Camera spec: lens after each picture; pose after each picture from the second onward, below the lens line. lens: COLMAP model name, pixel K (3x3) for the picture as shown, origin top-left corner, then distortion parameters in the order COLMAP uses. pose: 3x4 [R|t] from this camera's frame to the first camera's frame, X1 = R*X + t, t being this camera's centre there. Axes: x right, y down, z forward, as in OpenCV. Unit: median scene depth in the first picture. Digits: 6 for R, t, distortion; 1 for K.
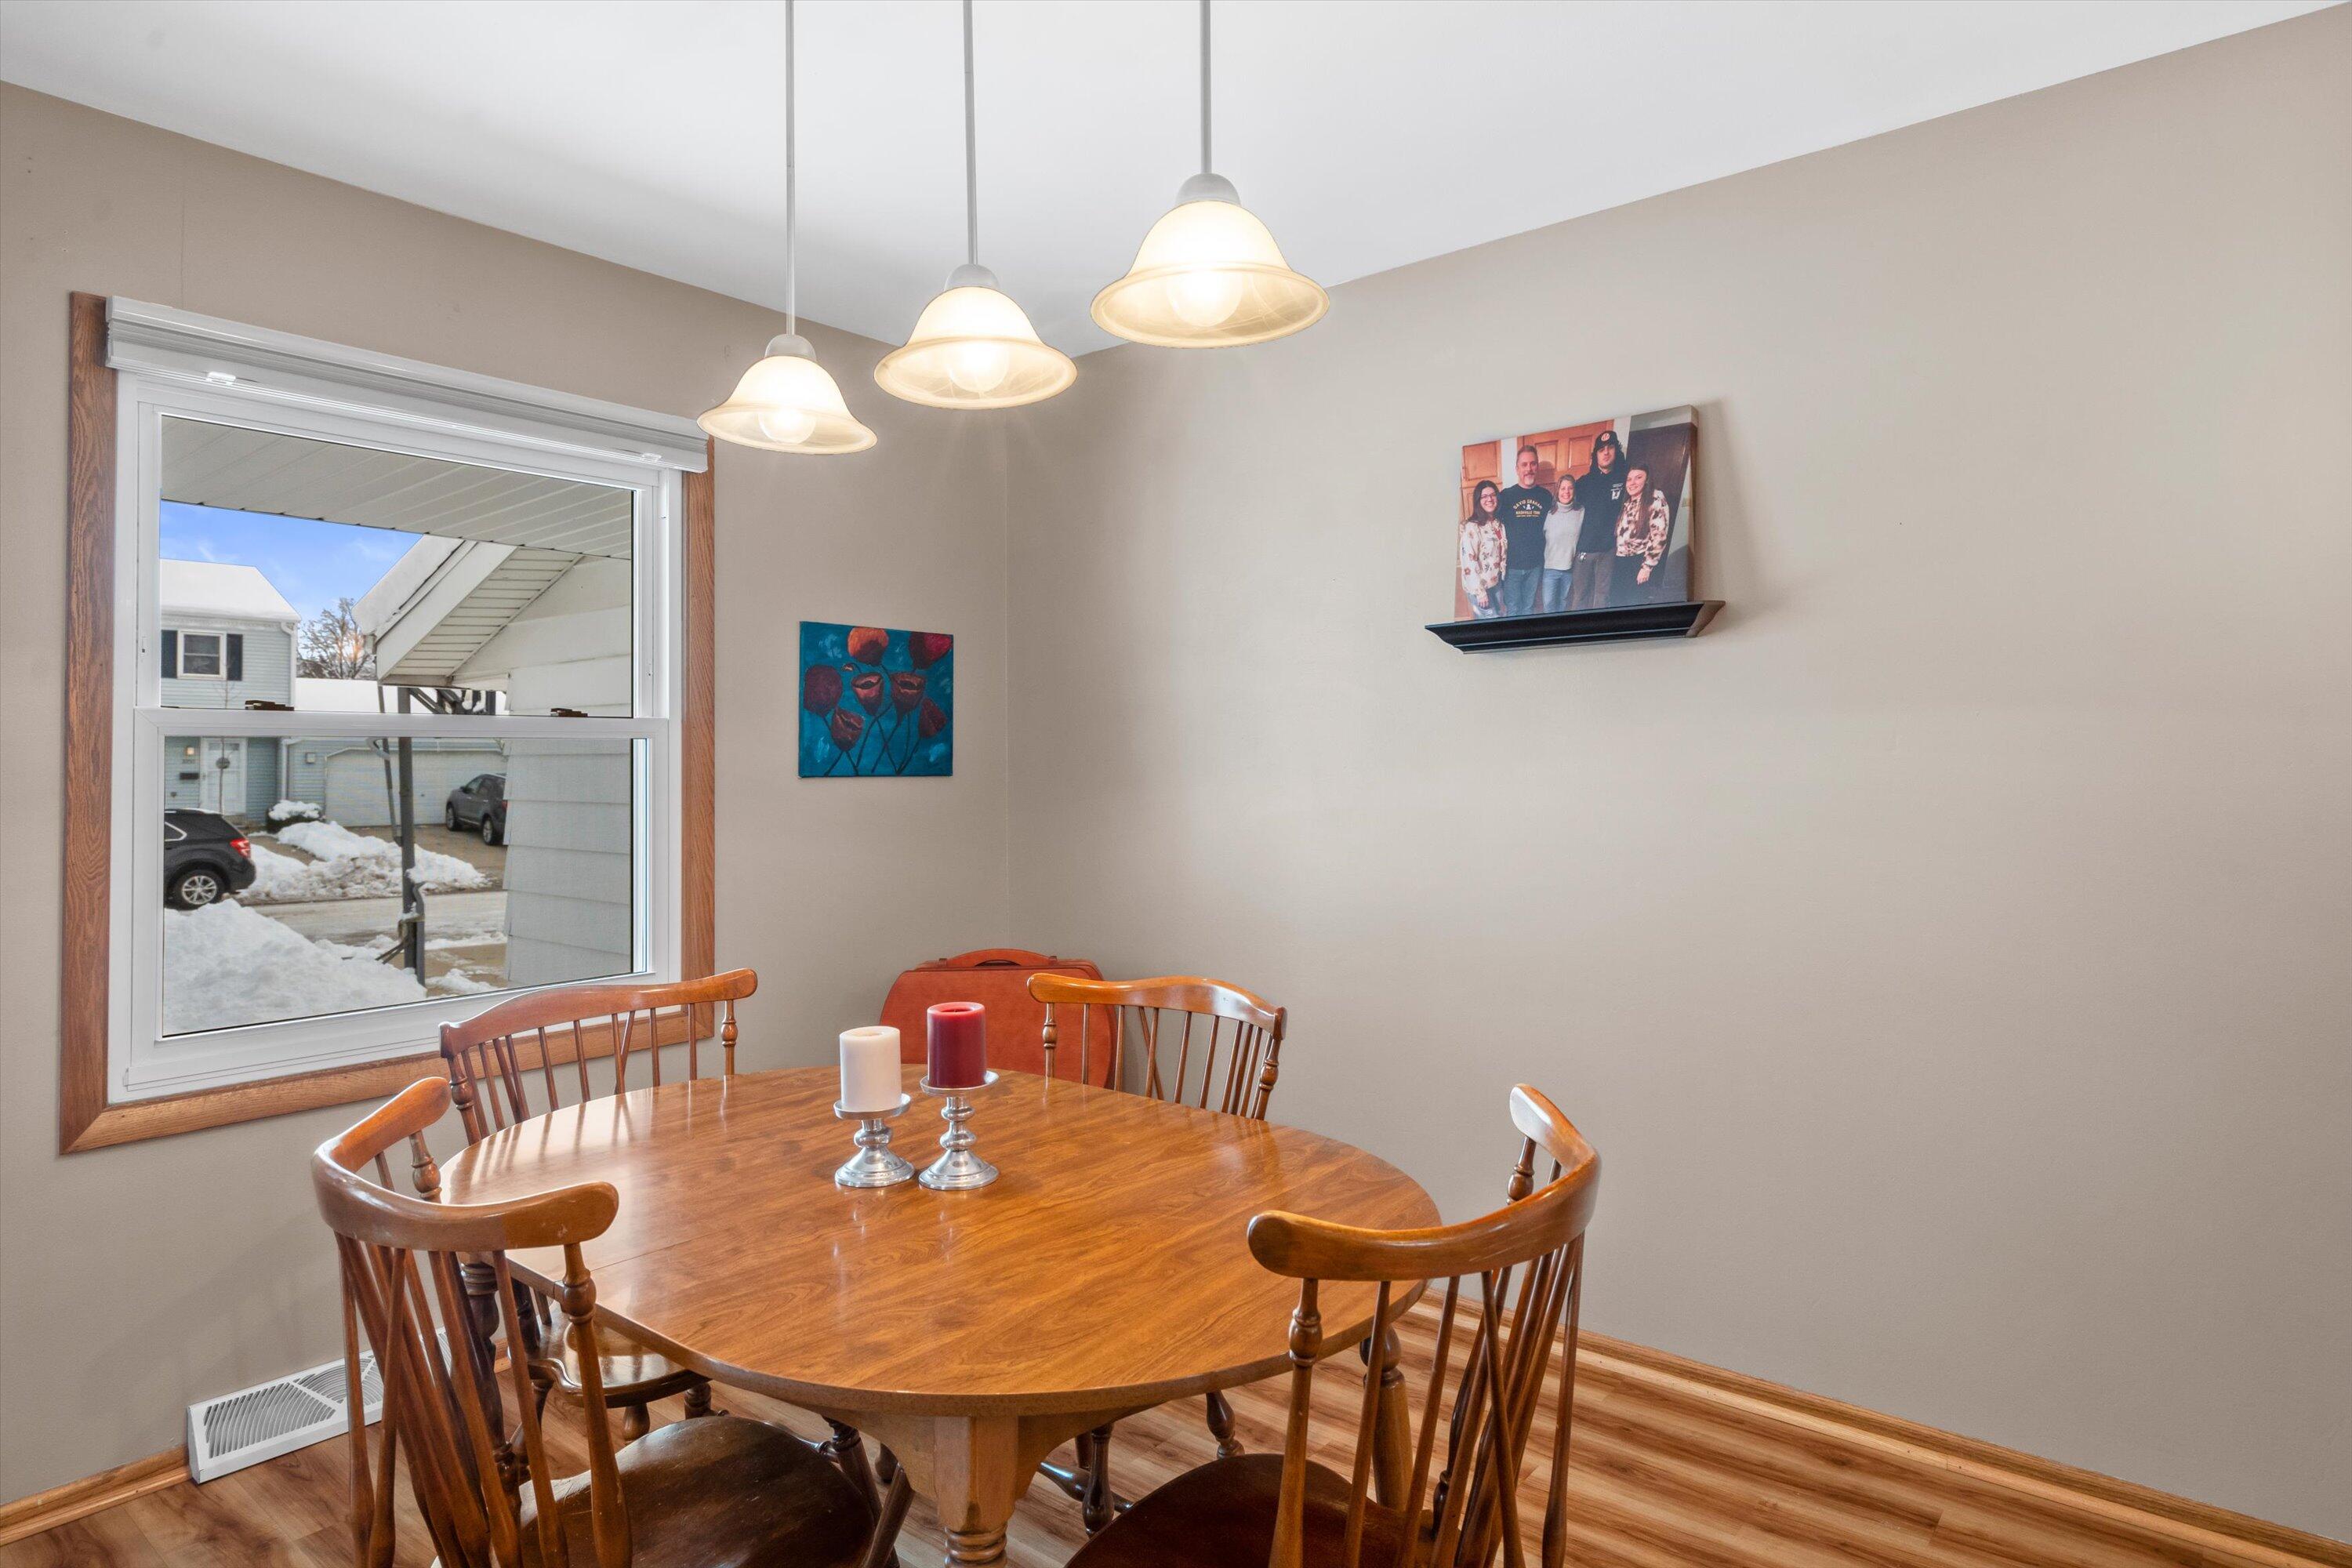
lens RADIAL K [[1273.4, 0, 1179.6], [0, 1273.4, 766.6], [0, 0, 1]] dist [-0.002272, -0.000107]
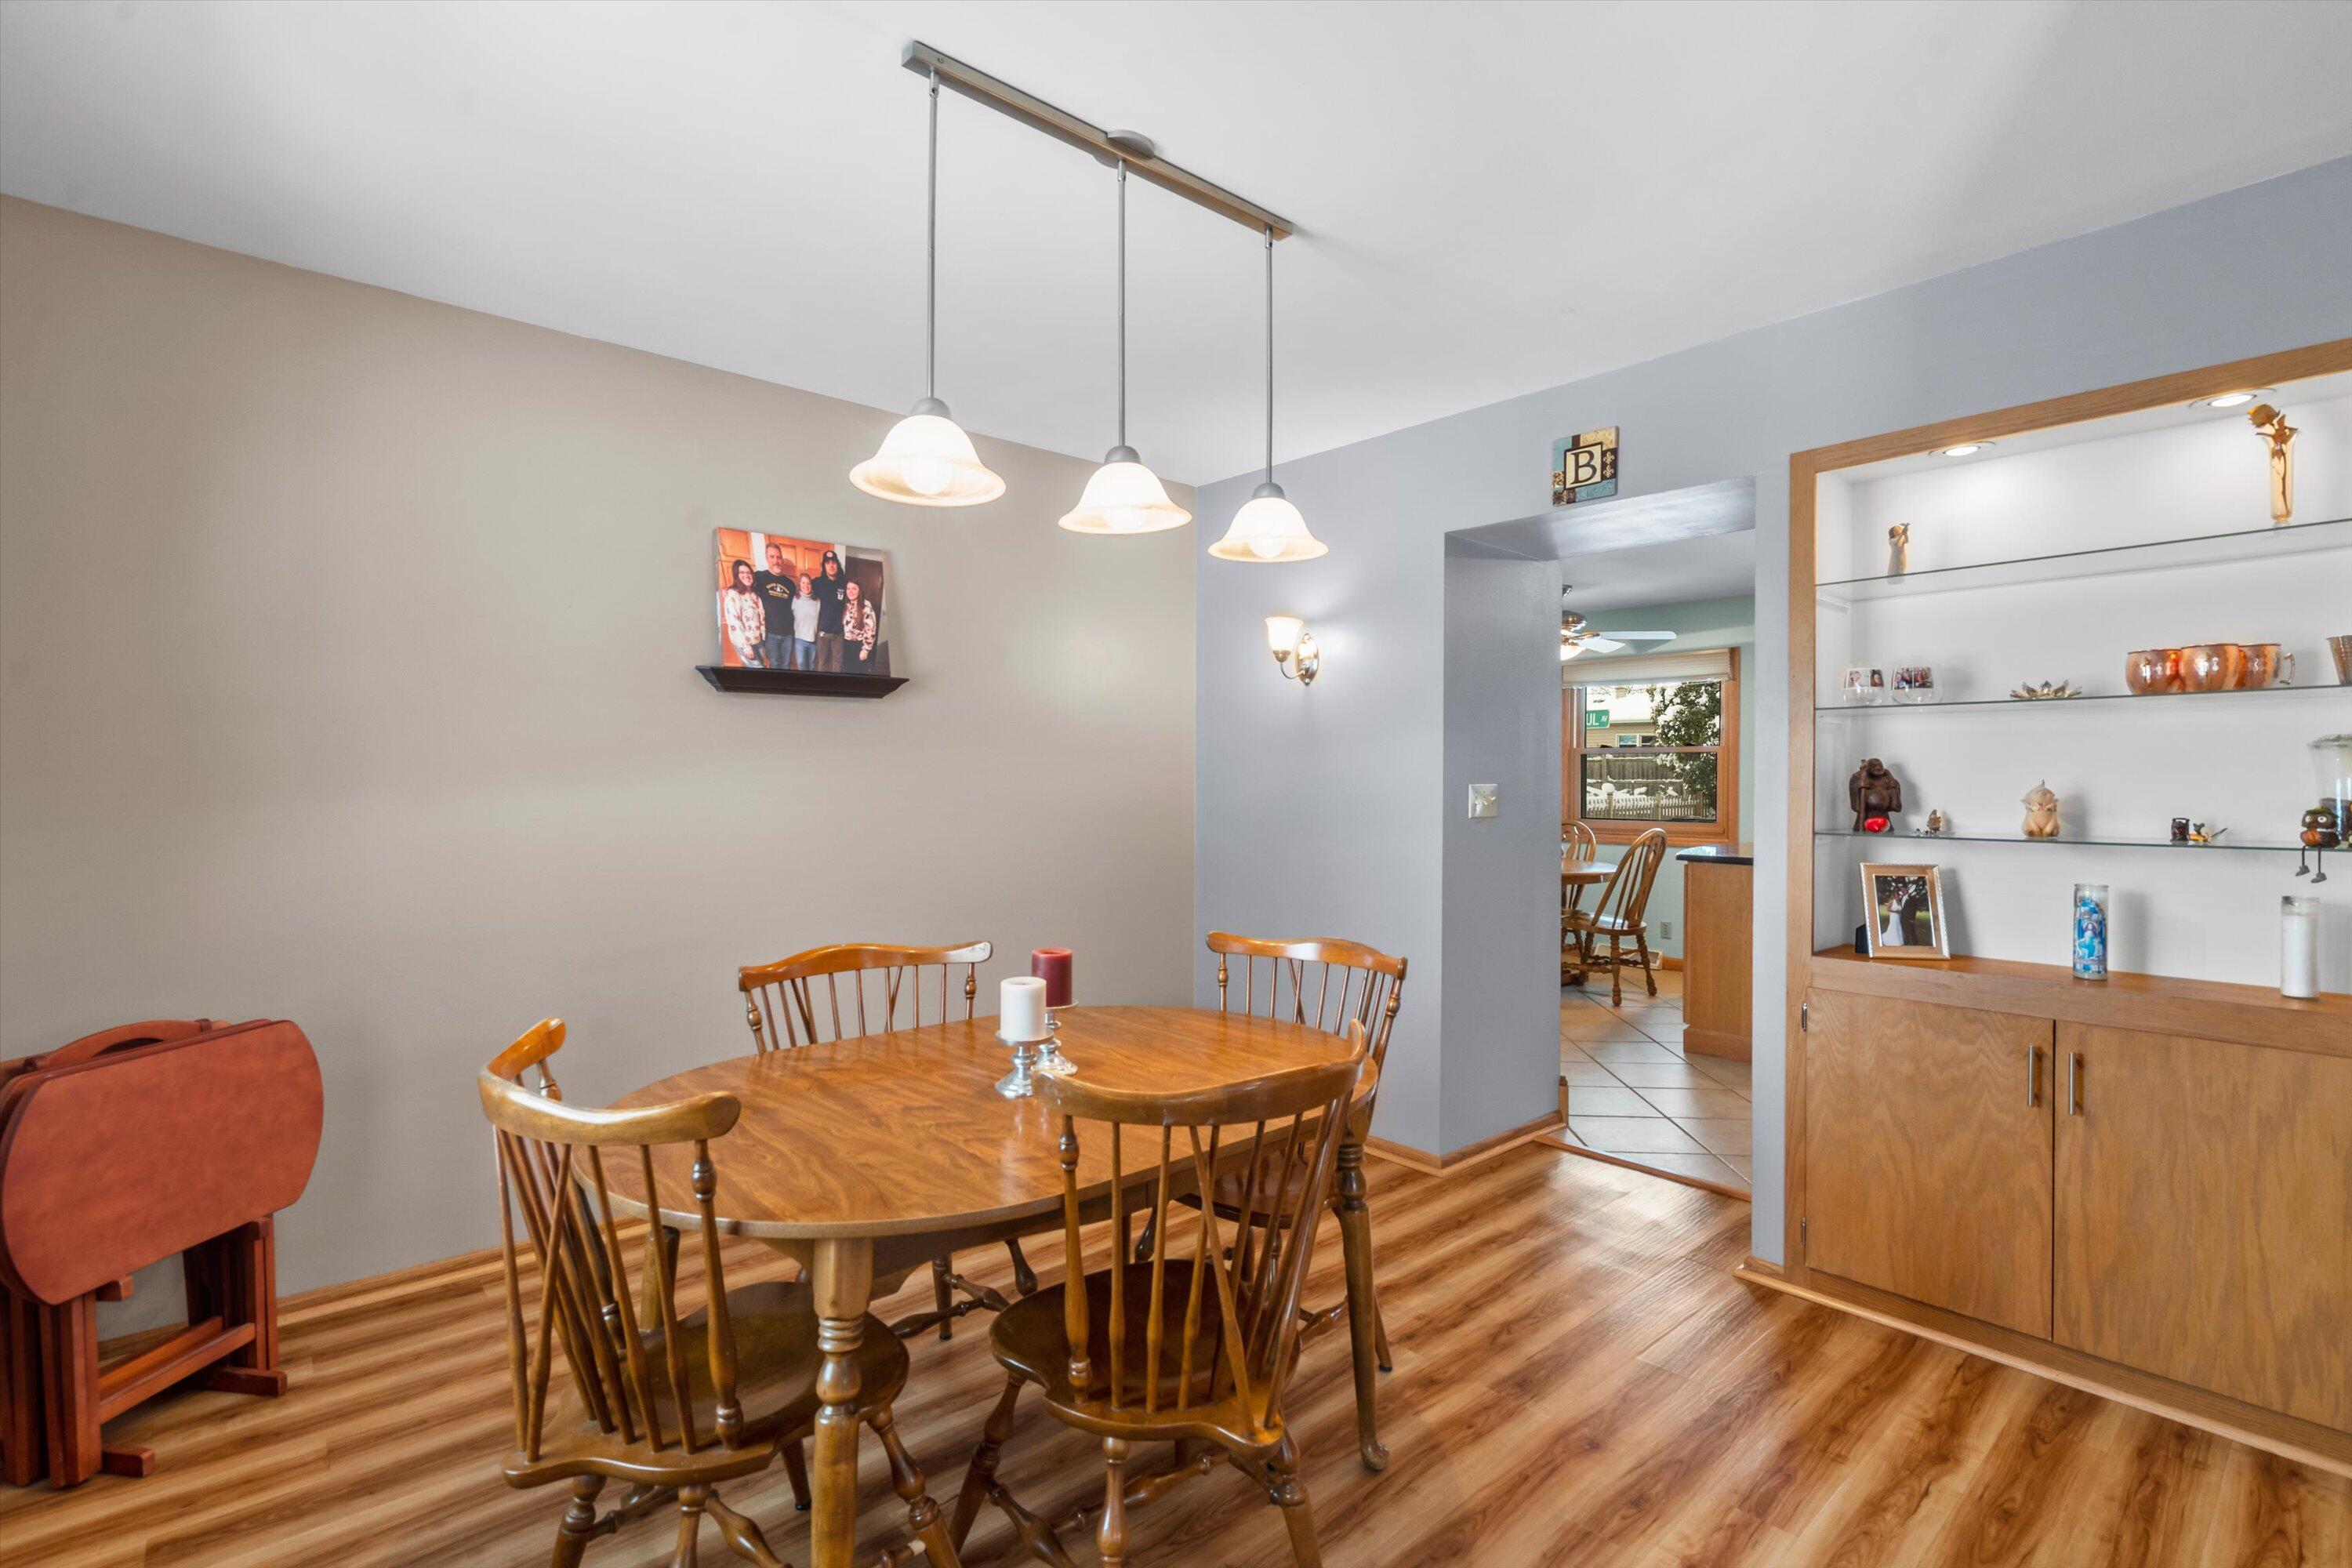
lens RADIAL K [[1085.9, 0, 1176.0], [0, 1085.9, 784.0], [0, 0, 1]] dist [-0.002932, -0.000191]
pose [[0.182720, -0.001767, 0.983163, -0.806104], [-0.008471, 0.999958, 0.003371, -0.003477], [-0.983128, -0.008944, 0.182698, 0.376367]]
